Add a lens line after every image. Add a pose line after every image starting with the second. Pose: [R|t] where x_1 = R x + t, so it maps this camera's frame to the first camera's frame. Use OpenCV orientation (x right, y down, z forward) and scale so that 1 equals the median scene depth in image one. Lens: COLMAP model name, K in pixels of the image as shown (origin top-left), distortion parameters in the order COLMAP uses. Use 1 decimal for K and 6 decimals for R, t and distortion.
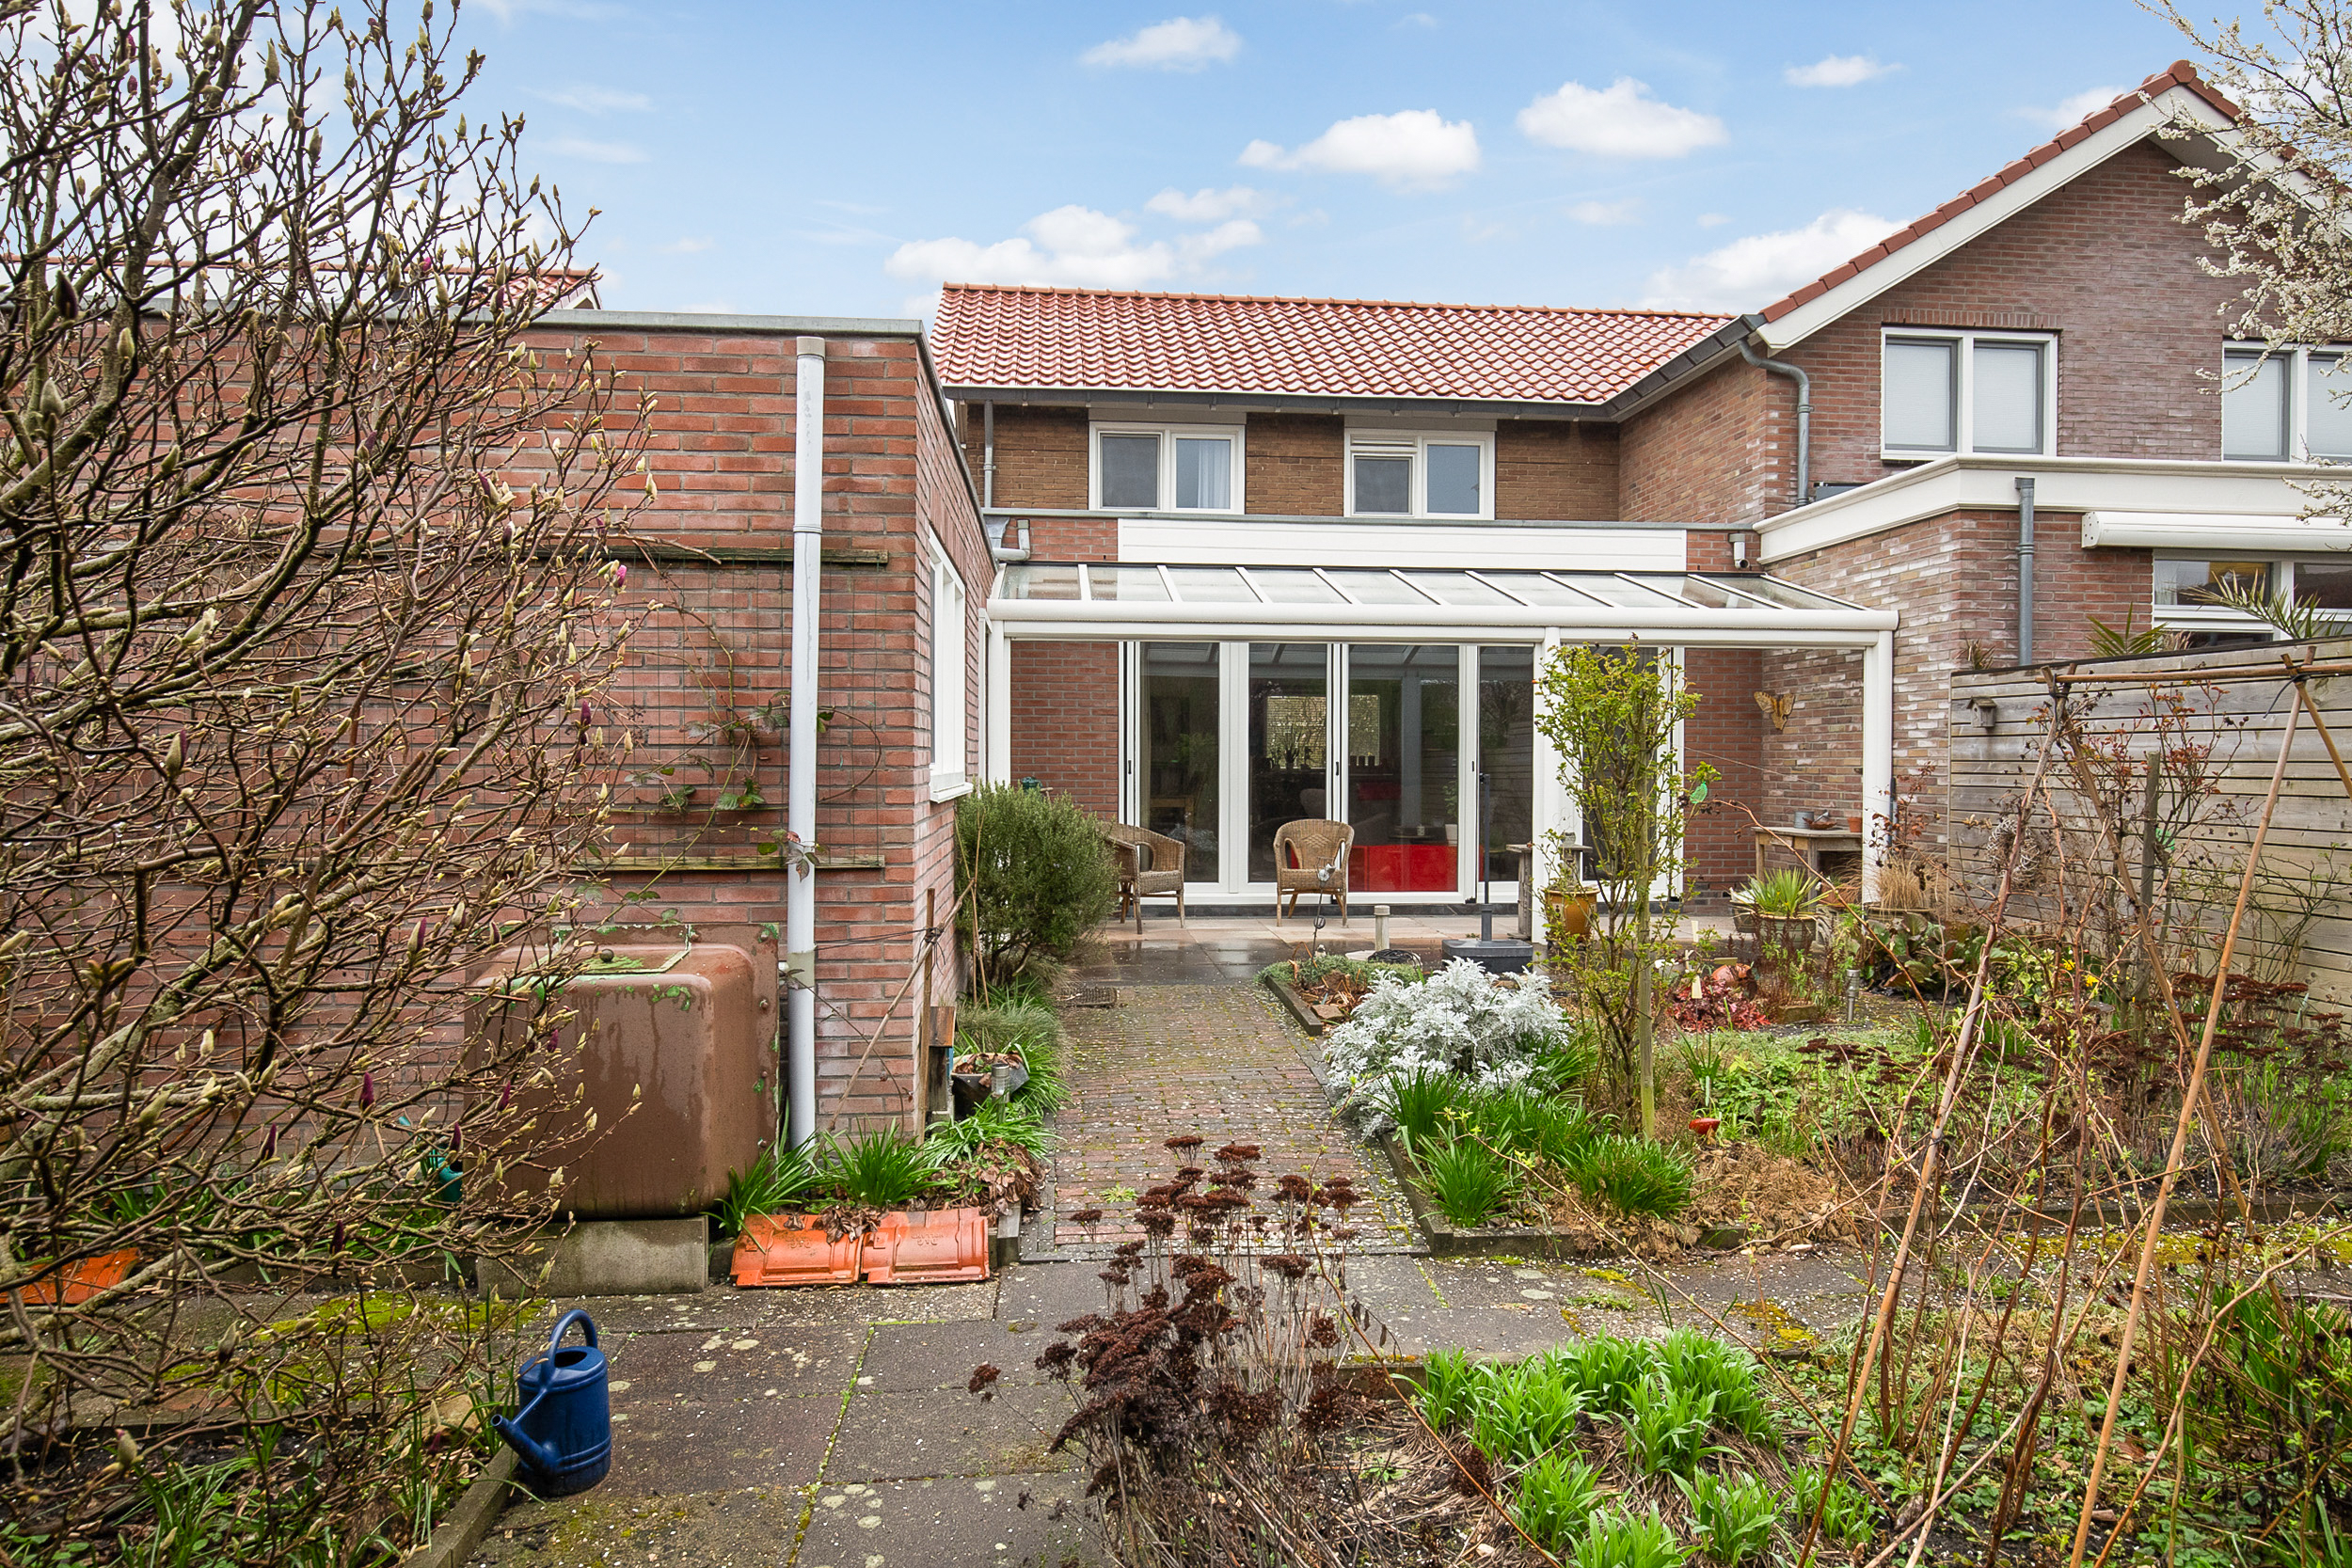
lens RADIAL K [[1419.9, 0, 1186.3], [0, 1419.9, 787.3], [0, 0, 1]] dist [-0.017592, -0.000451]
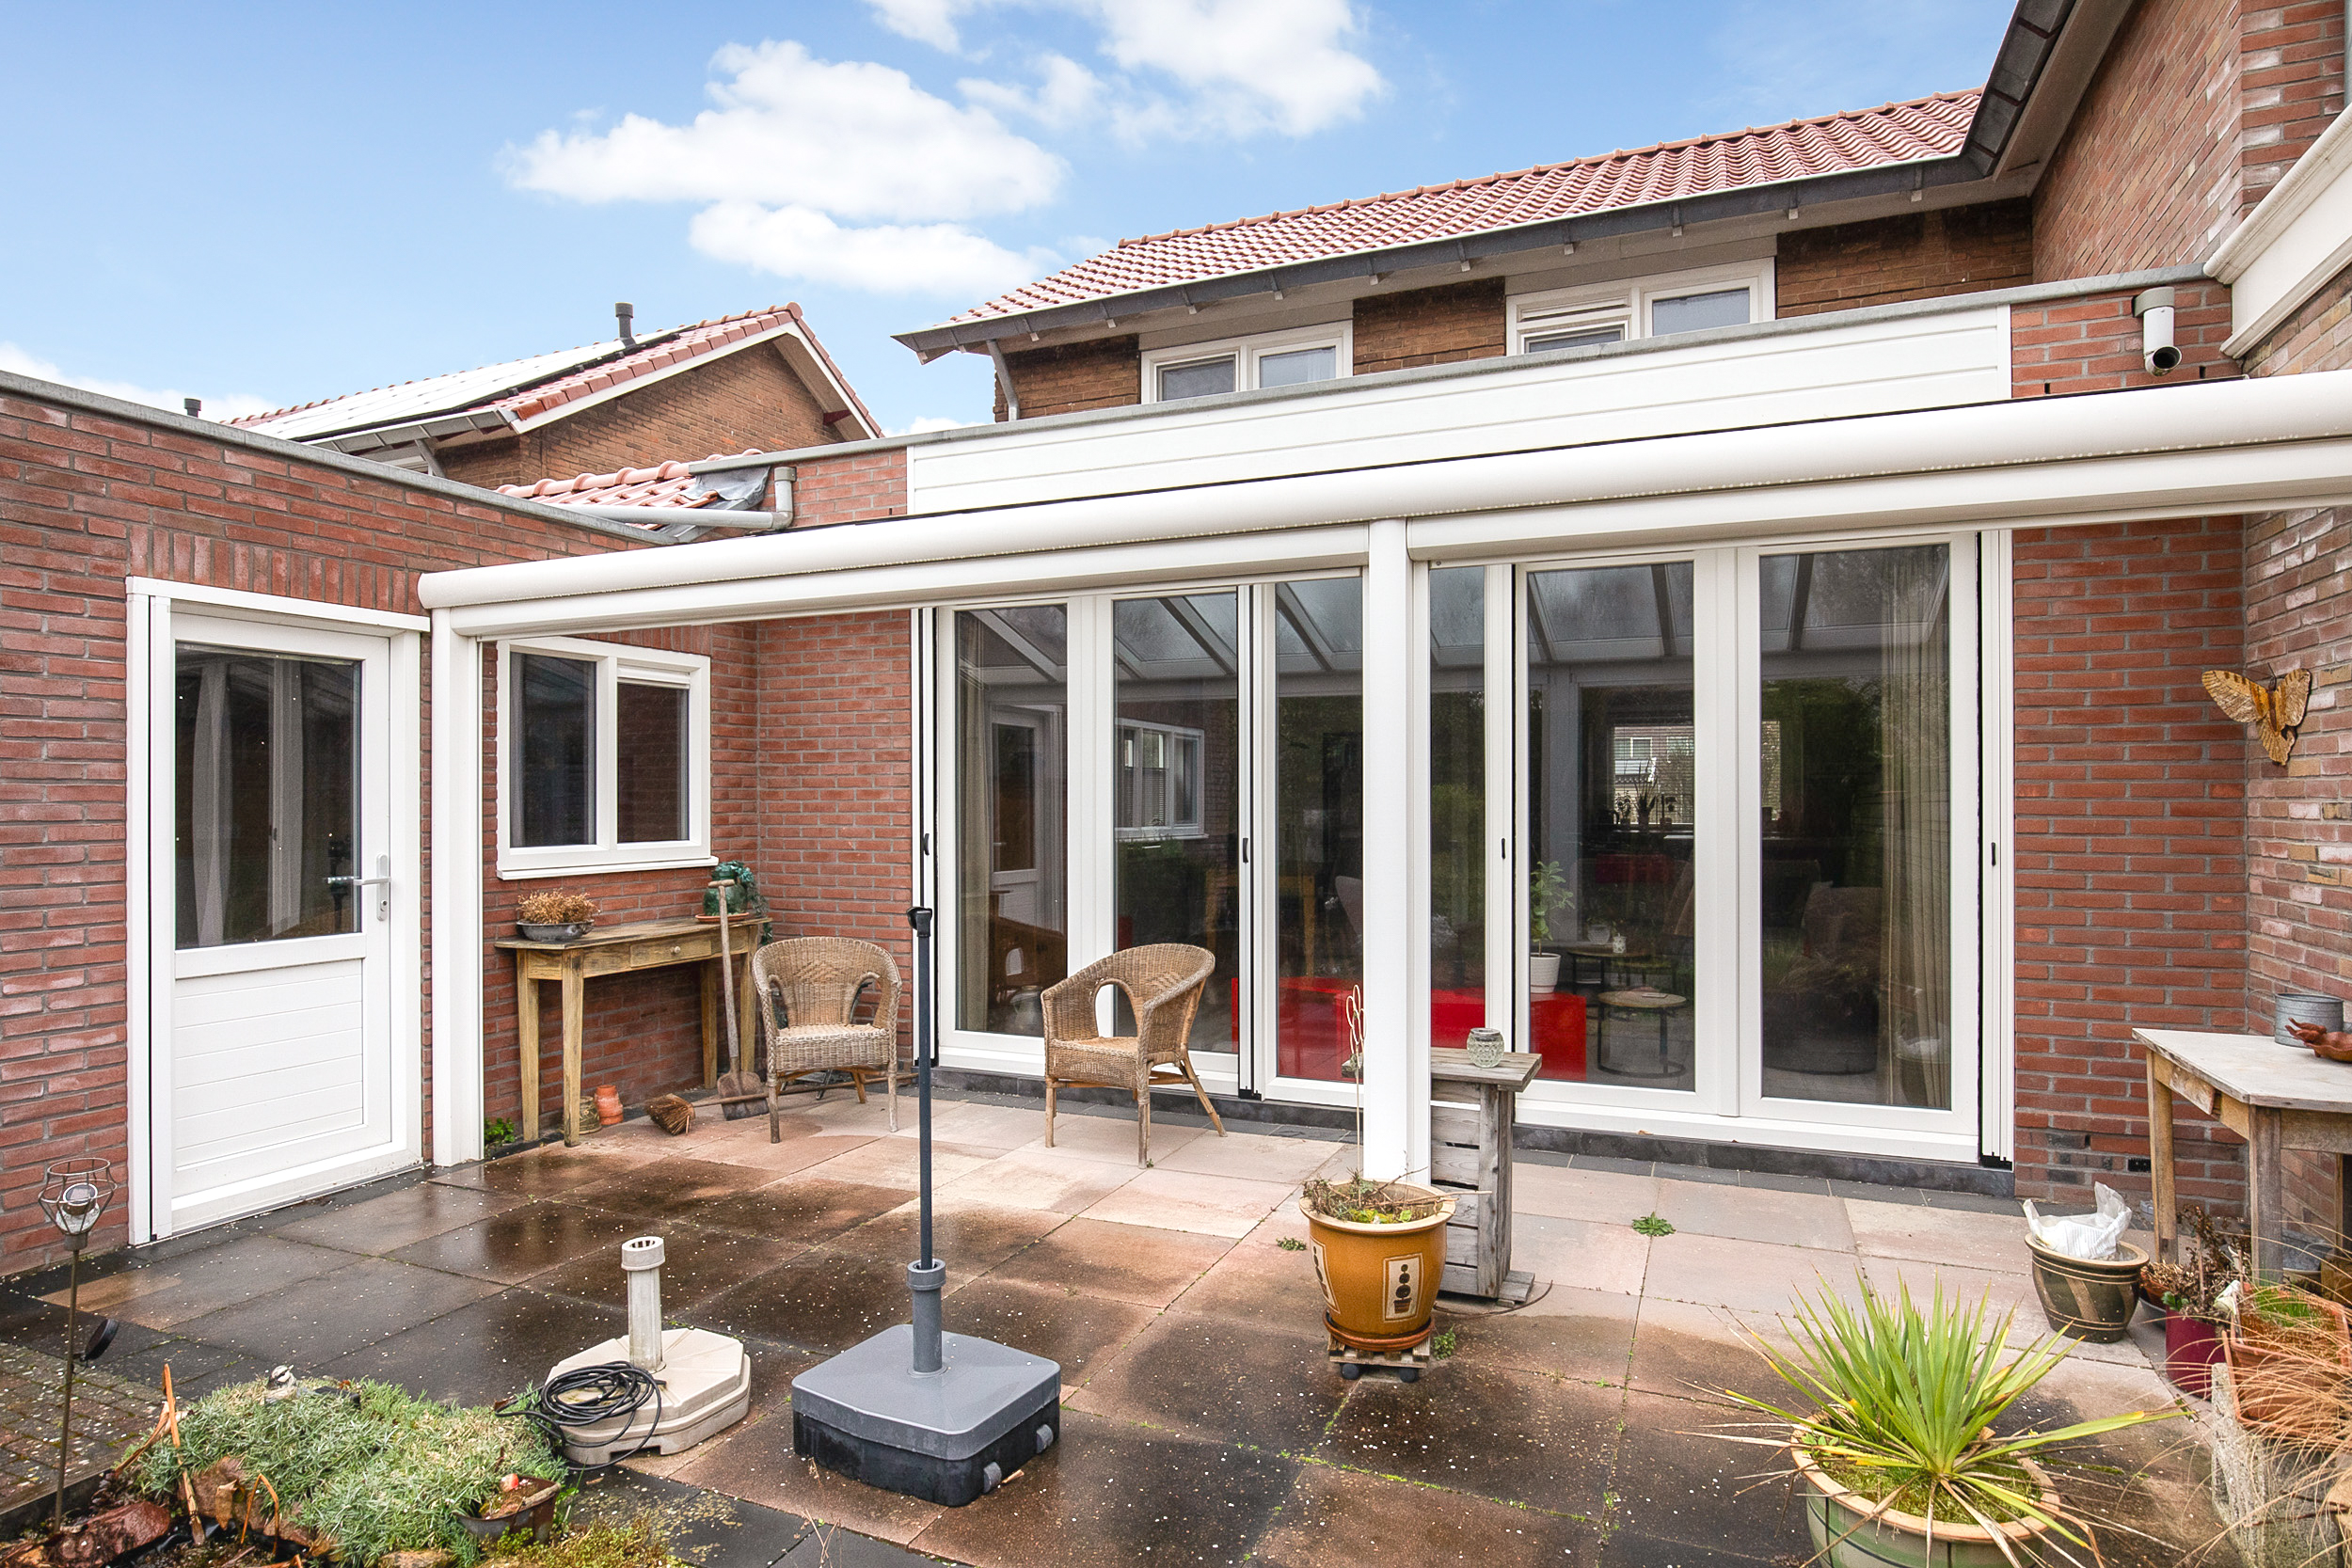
lens RADIAL K [[1275.9, 0, 1181.2], [0, 1275.9, 794.5], [0, 0, 1]] dist [-0.031626, 0.011939]
pose [[0.878572, -0.006713, -0.477563, 0.318410], [-0.003650, 0.999778, -0.020767, -0.024375], [0.477596, 0.019989, 0.878352, 0.555054]]
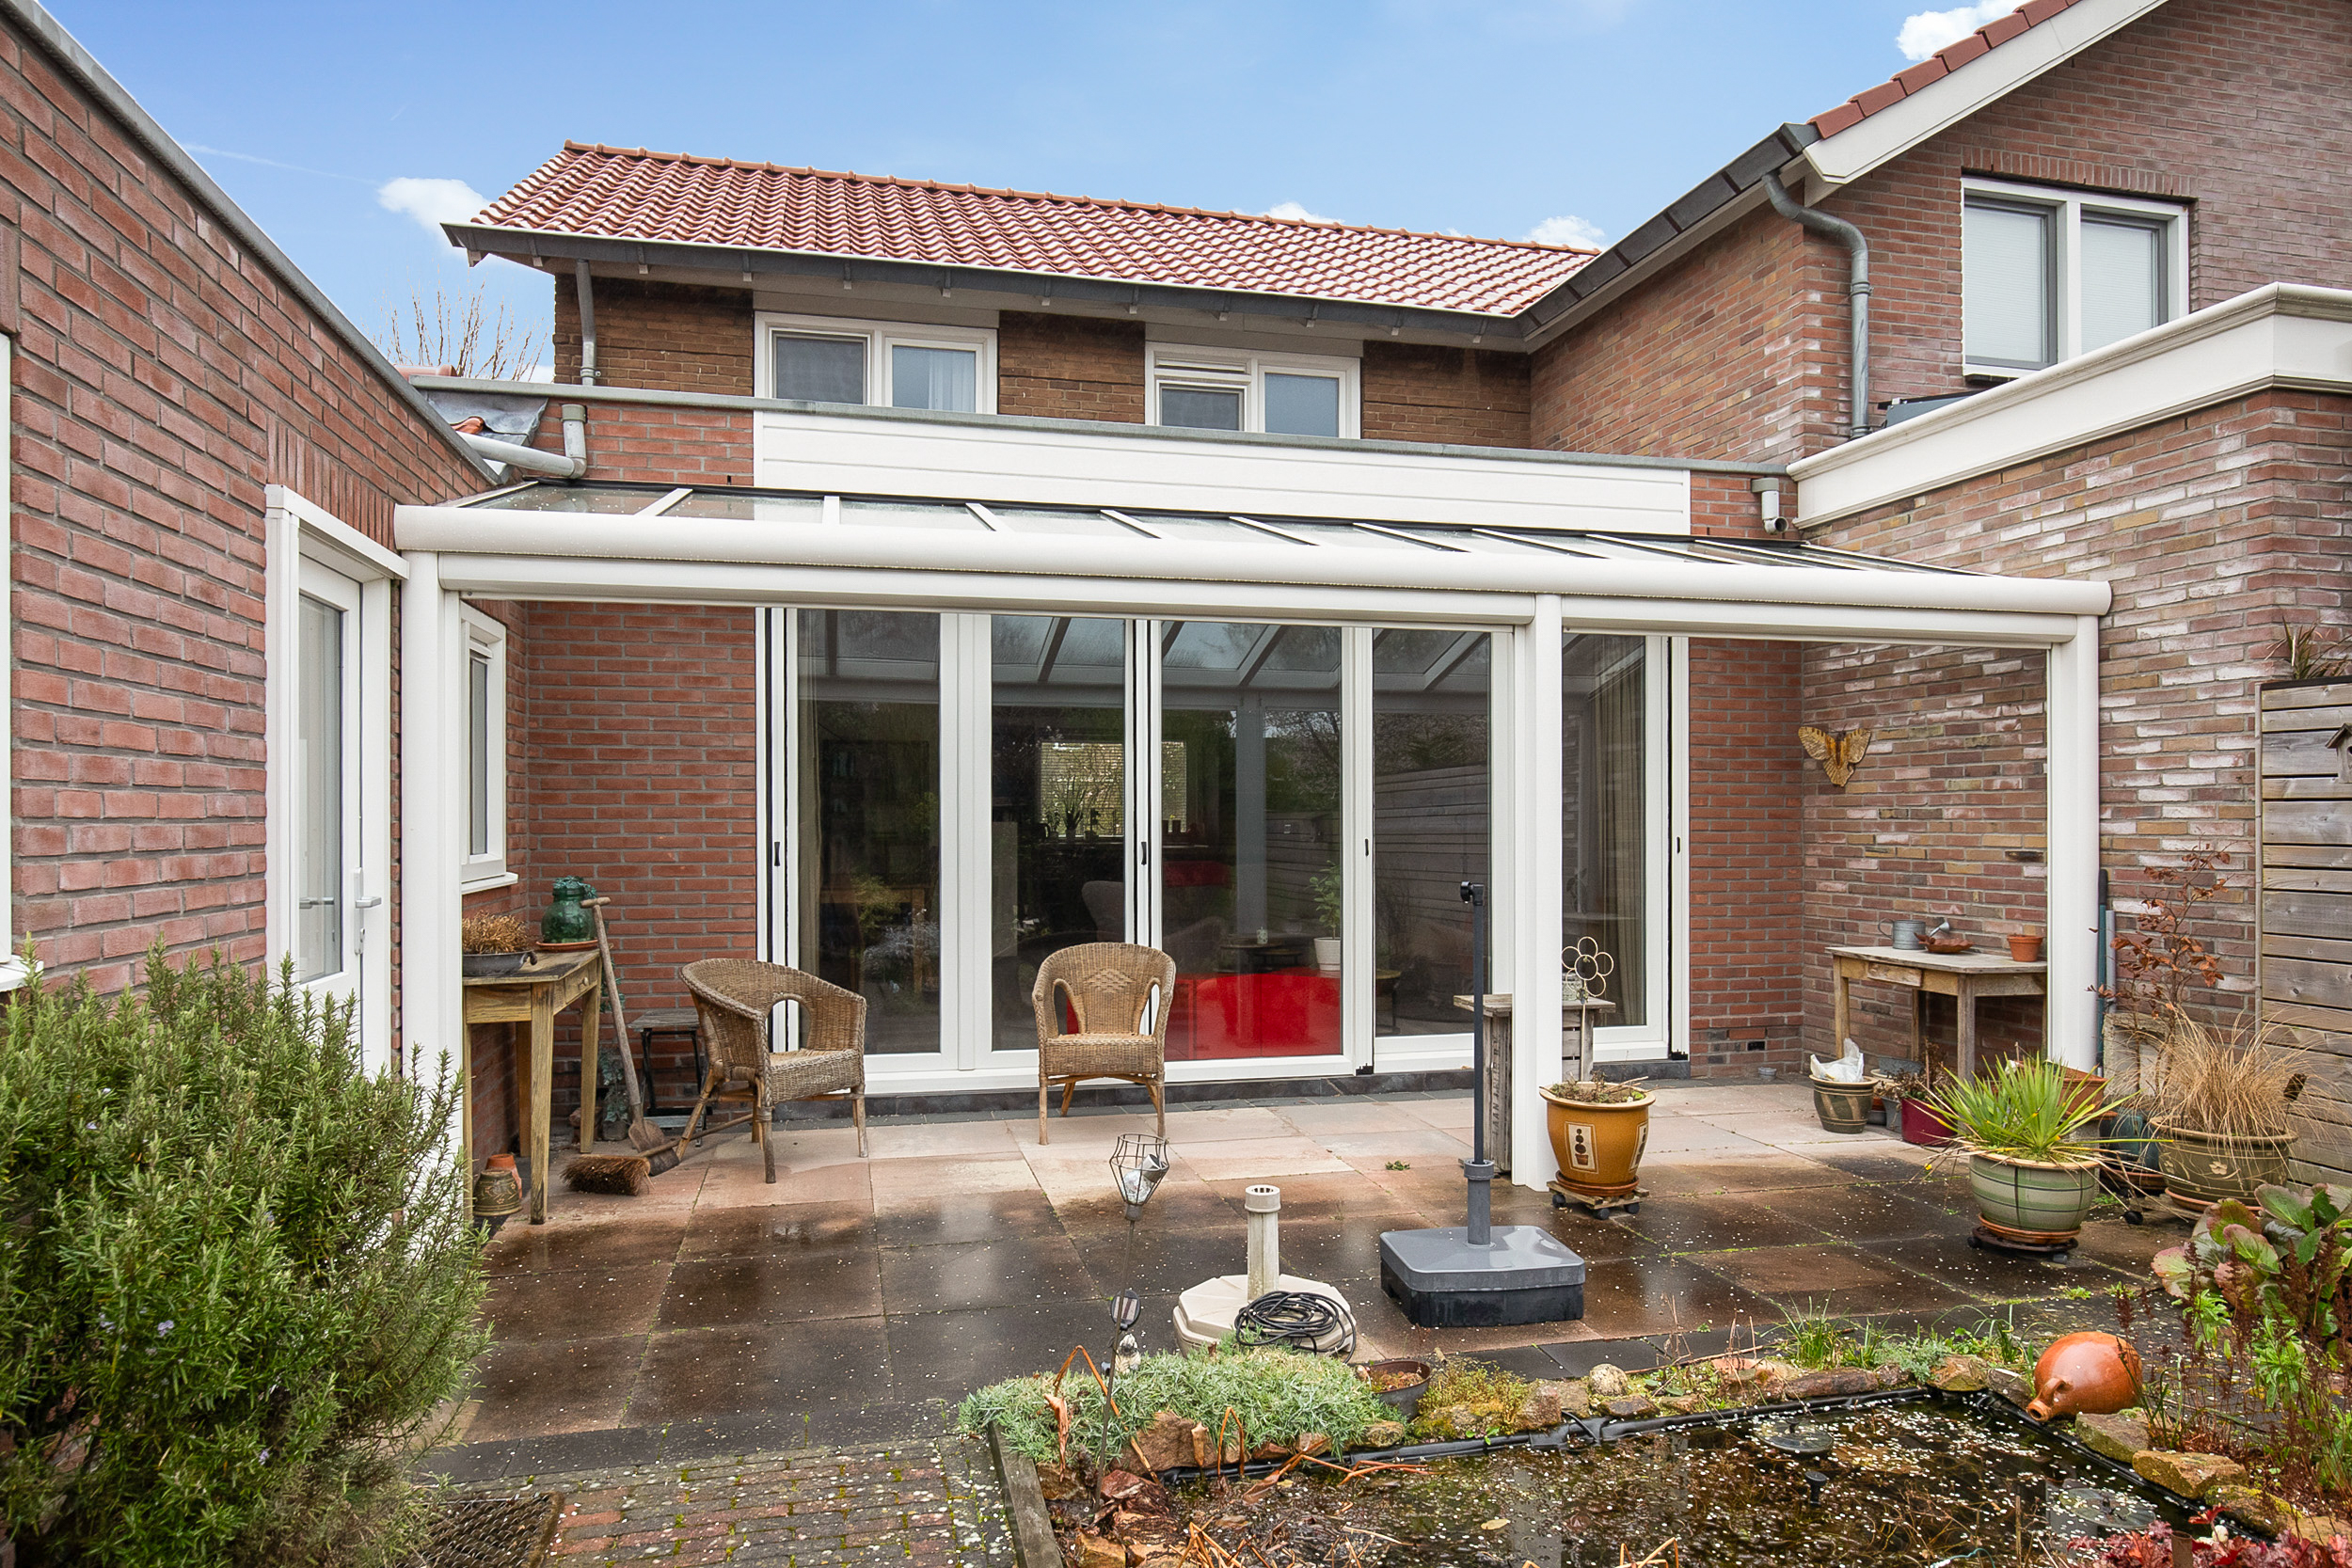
lens RADIAL K [[1434.0, 0, 1177.8], [0, 1434.0, 818.5], [0, 0, 1]] dist [-0.010142, -0.000281]
pose [[0.989827, -0.003538, 0.142230, 0.035975], [0.005928, 0.999848, -0.016382, -0.017614], [-0.142151, 0.017059, 0.989698, 0.409390]]
